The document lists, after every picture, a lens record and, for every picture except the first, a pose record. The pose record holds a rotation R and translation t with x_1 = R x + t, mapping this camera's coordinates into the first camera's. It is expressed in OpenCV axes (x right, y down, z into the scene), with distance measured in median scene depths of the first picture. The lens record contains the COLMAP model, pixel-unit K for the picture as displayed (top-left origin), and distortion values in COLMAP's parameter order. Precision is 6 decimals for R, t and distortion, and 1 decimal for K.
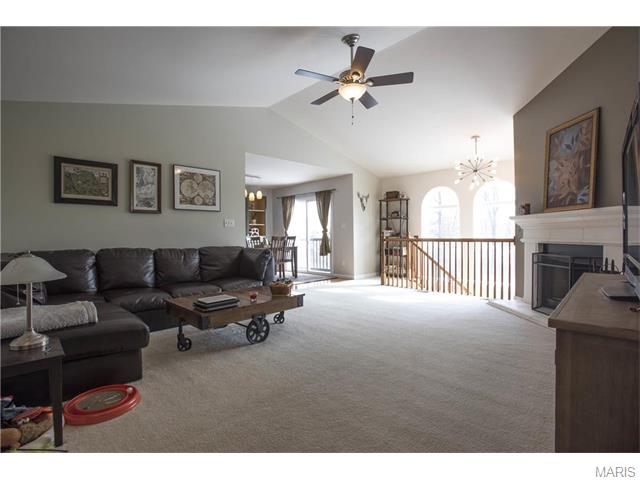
lens RADIAL K [[318.6, 0, 320.0], [0, 318.6, 240.0], [0, 0, 1]] dist [-0.003296, 0.000066]
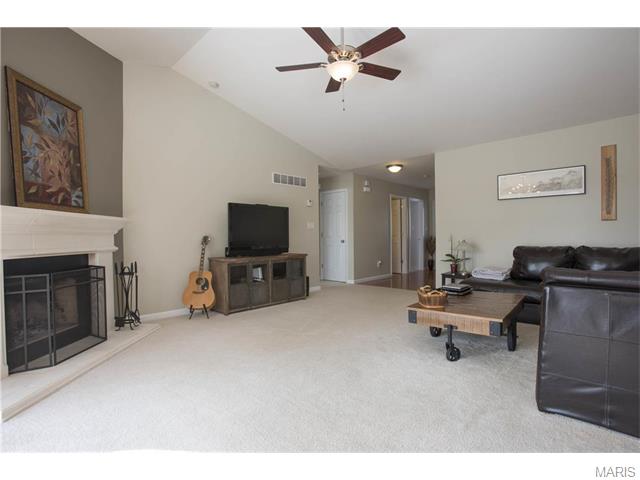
lens RADIAL K [[318.6, 0, 320.0], [0, 318.6, 240.0], [0, 0, 1]] dist [-0.003296, 0.000066]
pose [[-0.999808, 0.017123, 0.009576, 0.156256], [0.017322, 0.999628, 0.021090, -0.029700], [-0.009211, 0.021252, -0.999732, 1.768362]]
